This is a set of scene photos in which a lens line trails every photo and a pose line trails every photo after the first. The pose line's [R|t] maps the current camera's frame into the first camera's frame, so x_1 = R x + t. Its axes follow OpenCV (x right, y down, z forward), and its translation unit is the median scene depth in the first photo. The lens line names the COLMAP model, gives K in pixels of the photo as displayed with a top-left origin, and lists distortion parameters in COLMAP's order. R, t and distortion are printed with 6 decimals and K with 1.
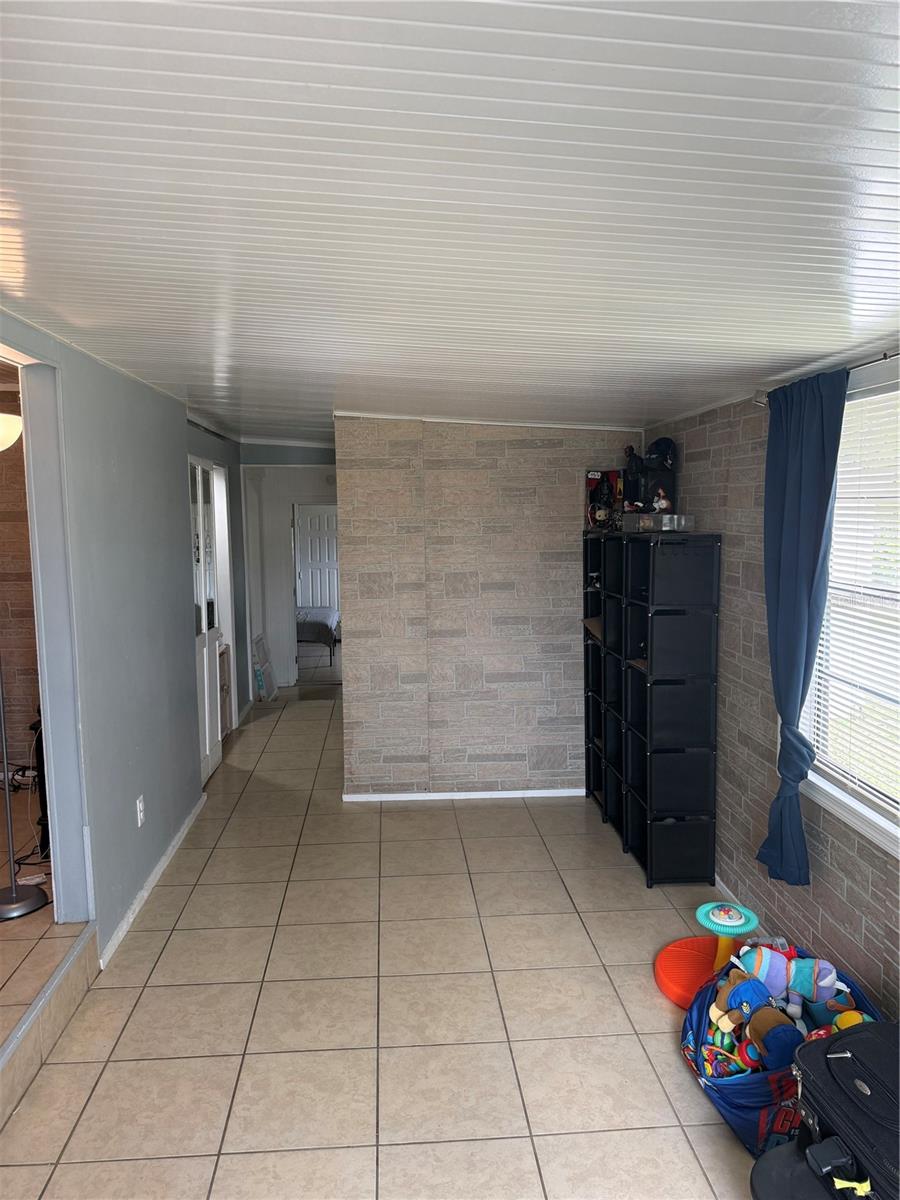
lens RADIAL K [[842.9, 0, 450.5], [0, 842.9, 604.0], [0, 0, 1]] dist [0.165394, -0.241579]
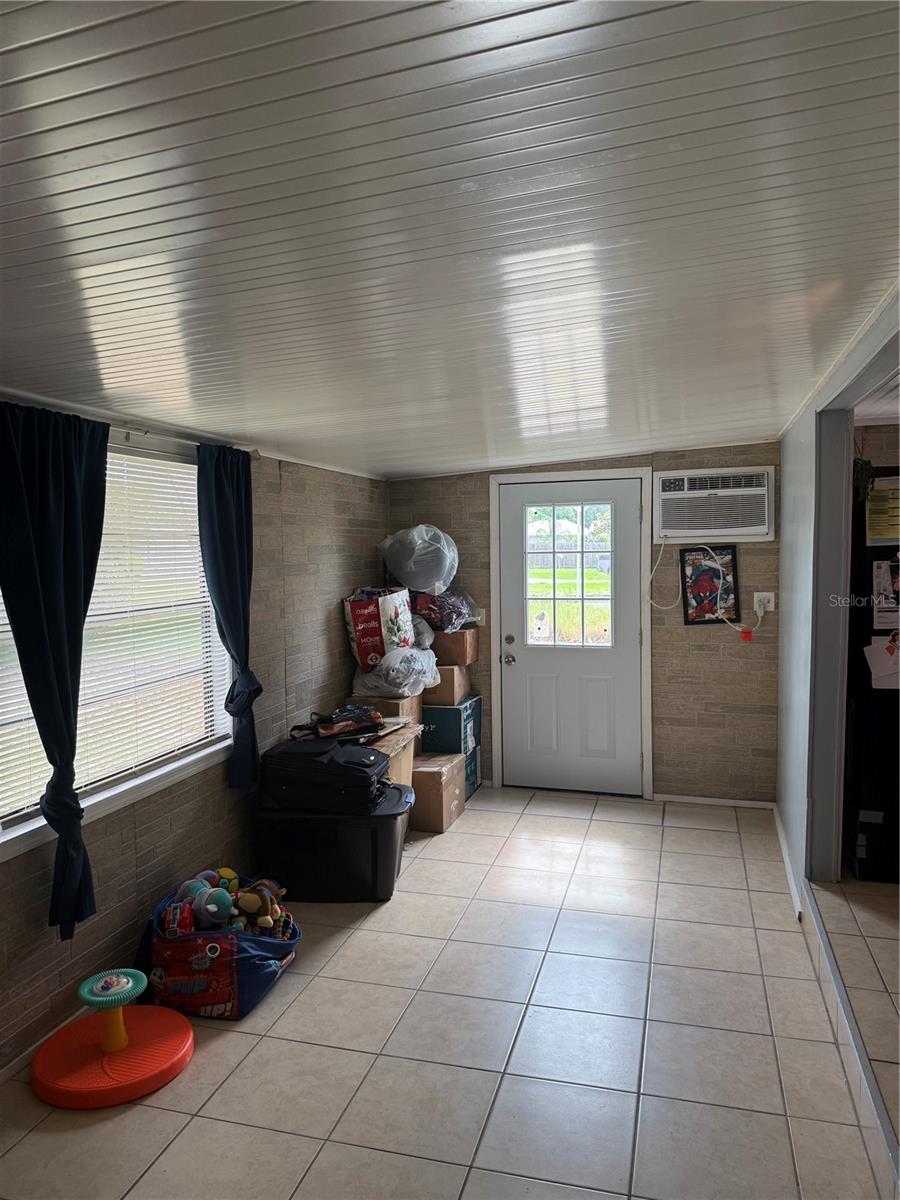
lens RADIAL K [[842.9, 0, 450.5], [0, 842.9, 604.0], [0, 0, 1]] dist [0.165394, -0.241579]
pose [[-0.938670, 0.005158, 0.344779, -0.368797], [0.070018, 0.981908, 0.175937, -0.192112], [-0.337634, 0.189288, -0.922049, 1.813354]]
